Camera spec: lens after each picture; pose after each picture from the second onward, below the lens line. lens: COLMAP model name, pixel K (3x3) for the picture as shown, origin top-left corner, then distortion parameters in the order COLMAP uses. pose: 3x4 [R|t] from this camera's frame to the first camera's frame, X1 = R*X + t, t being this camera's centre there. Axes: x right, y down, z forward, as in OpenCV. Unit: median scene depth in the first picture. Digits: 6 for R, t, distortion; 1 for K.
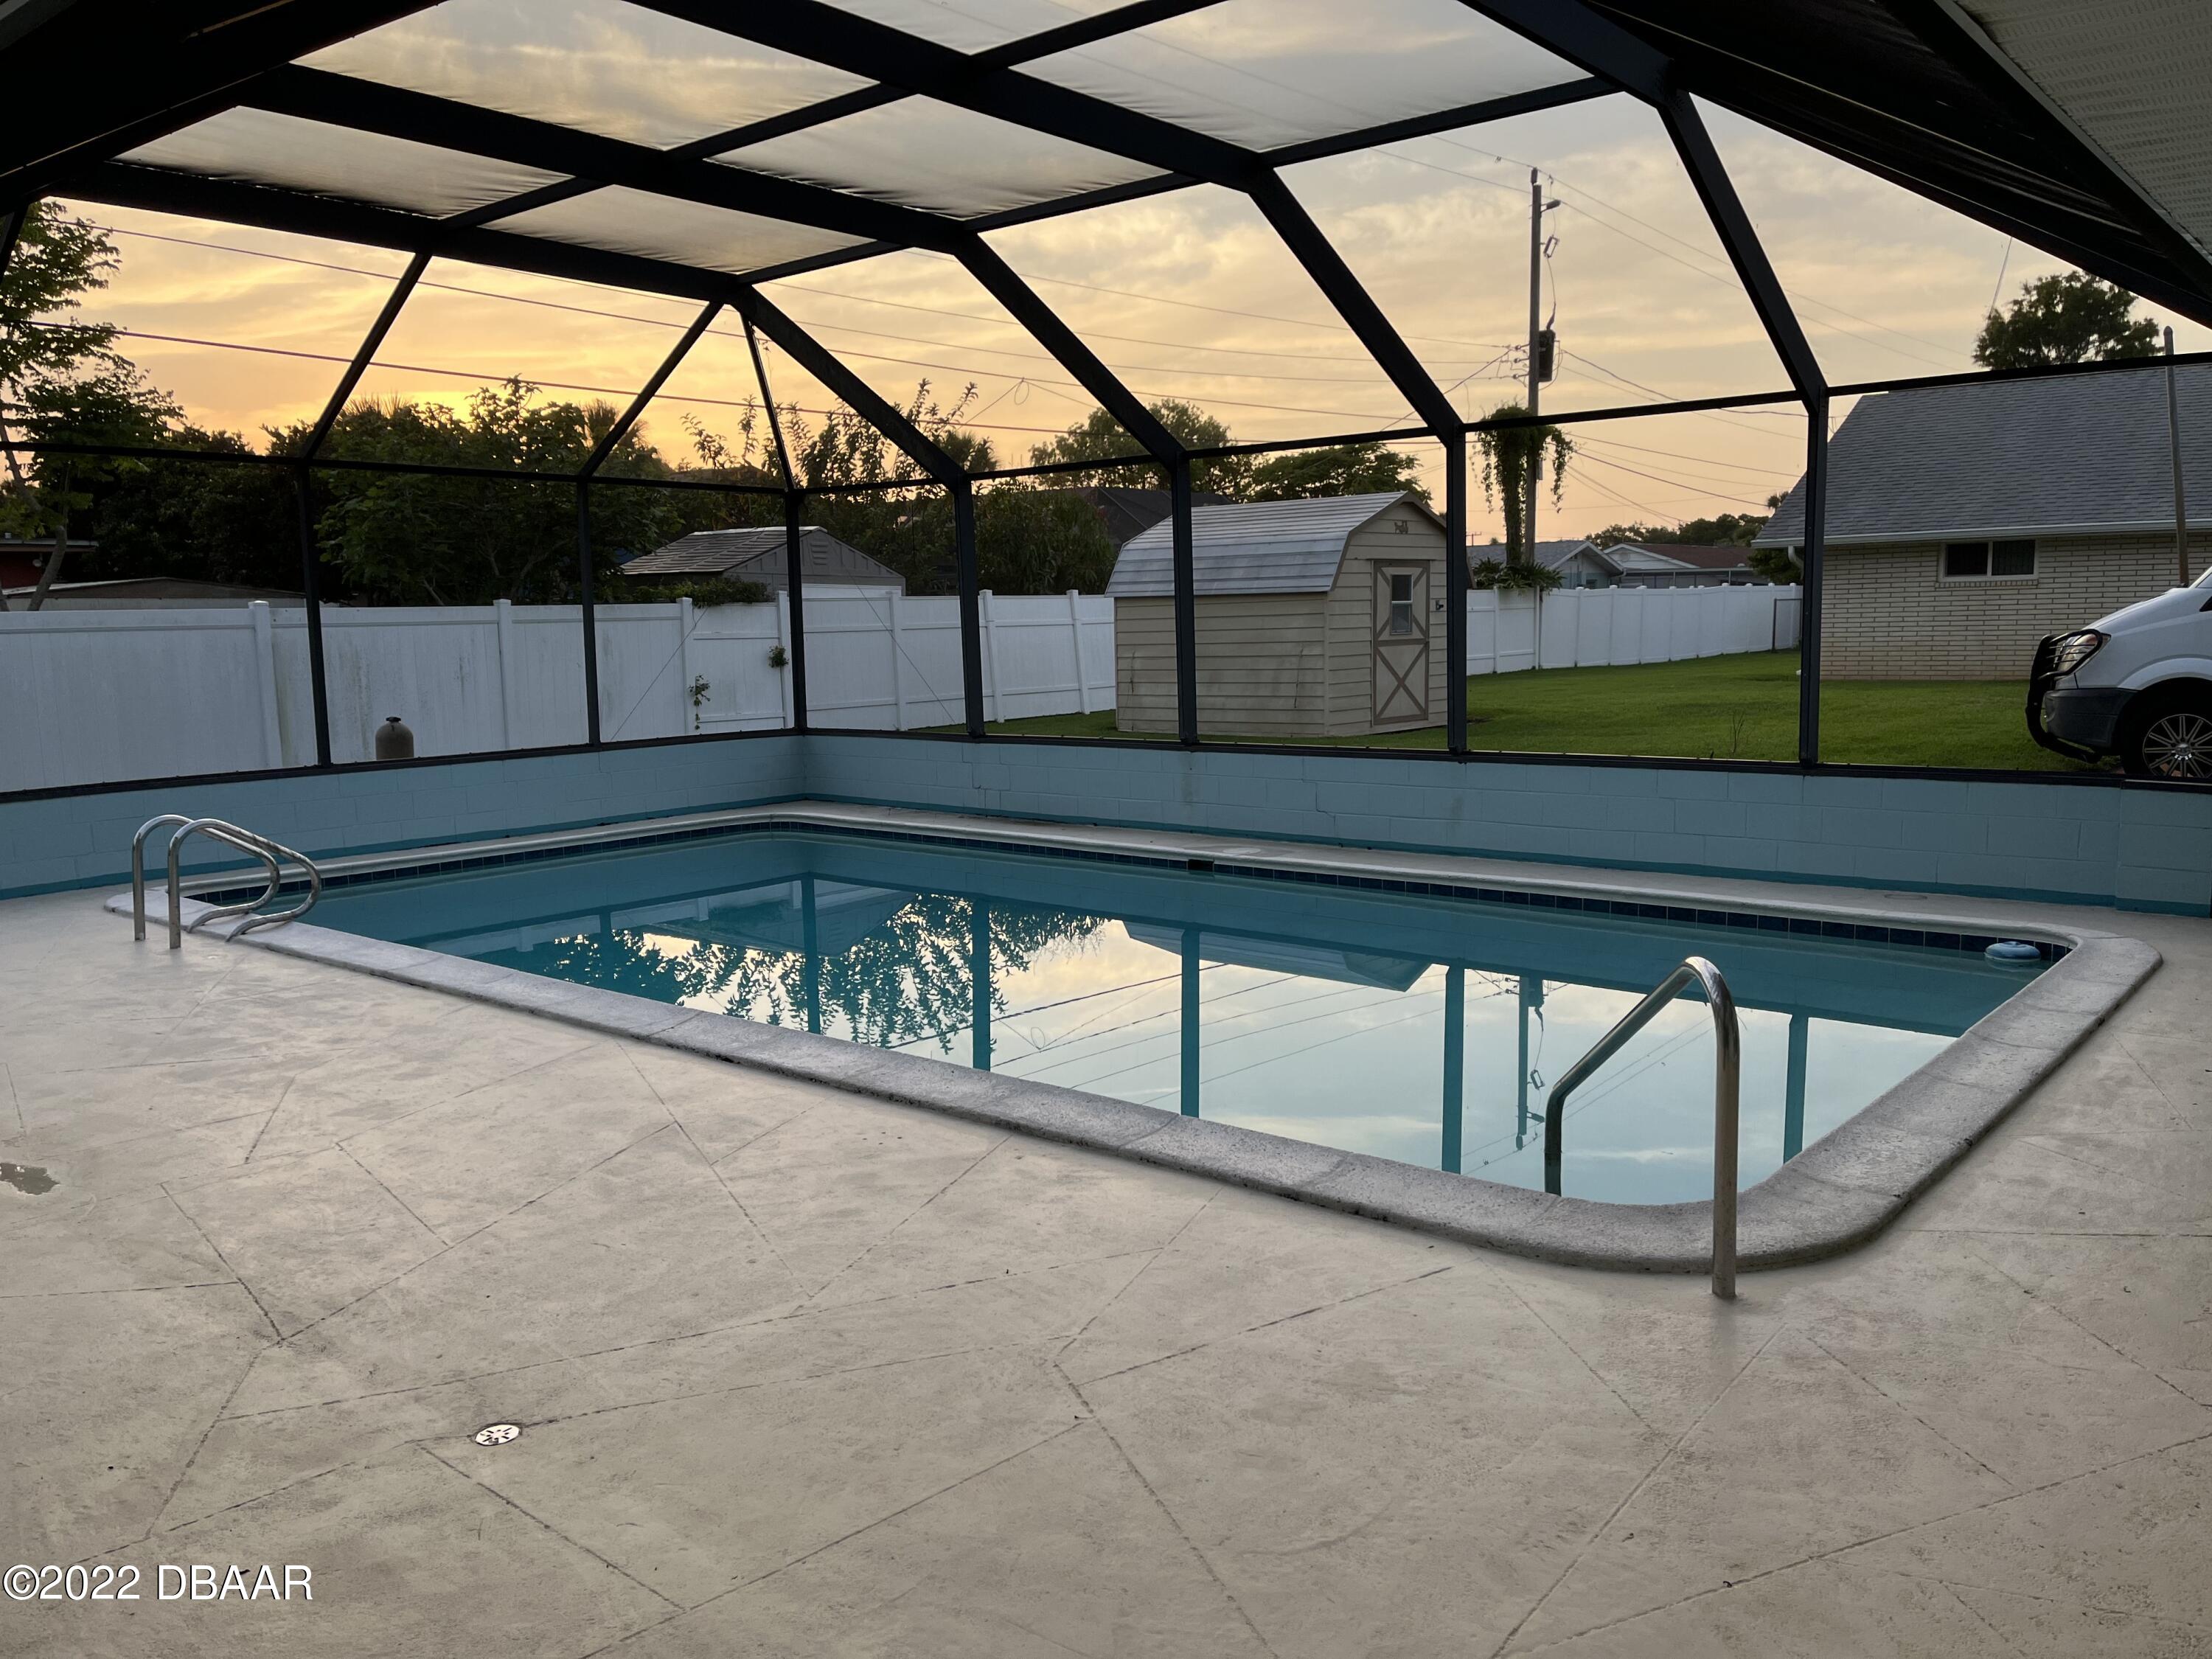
lens RADIAL K [[1684.0, 0, 1106.0], [0, 1684.0, 829.5], [0, 0, 1]] dist [0.082936, -0.096842]
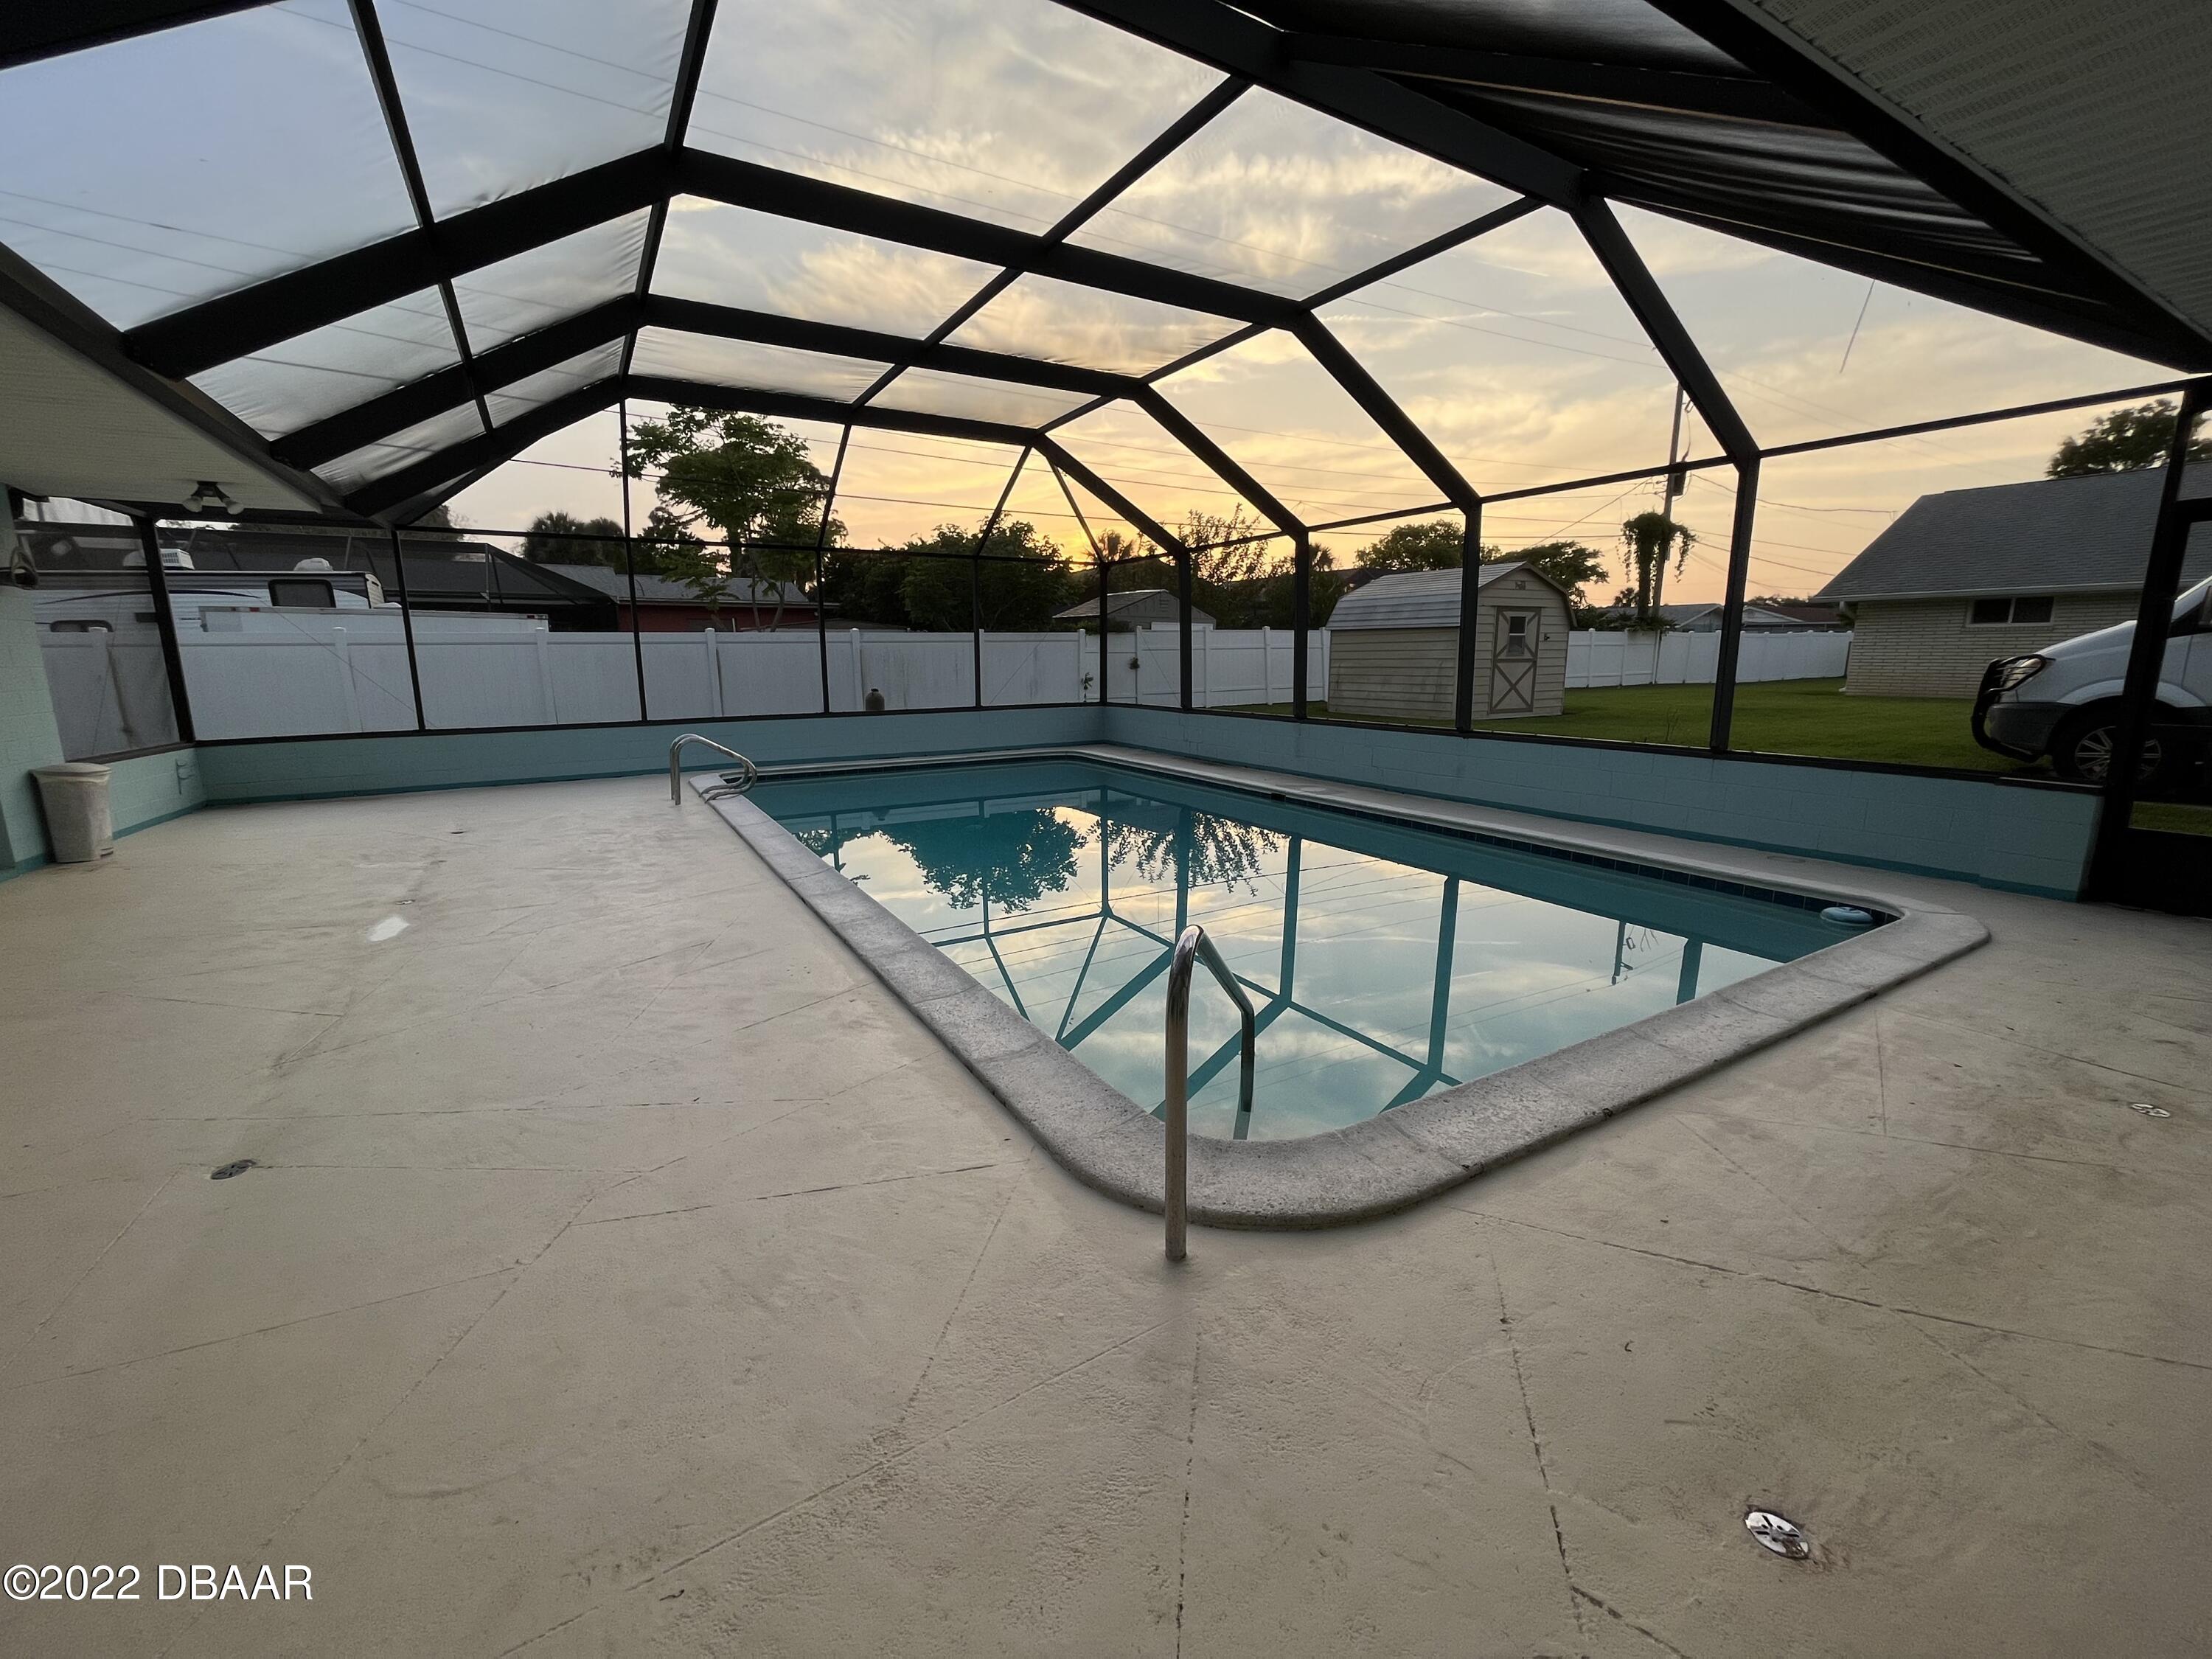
lens RADIAL K [[888.9, 0, 1102.2], [0, 888.9, 823.4], [0, 0, 1]] dist [-0.001691, 0.000030]
pose [[0.941871, 0.076672, -0.327108, 0.211999], [-0.054207, 0.995536, 0.077266, -0.010630], [0.331572, -0.055043, 0.941823, 0.221377]]
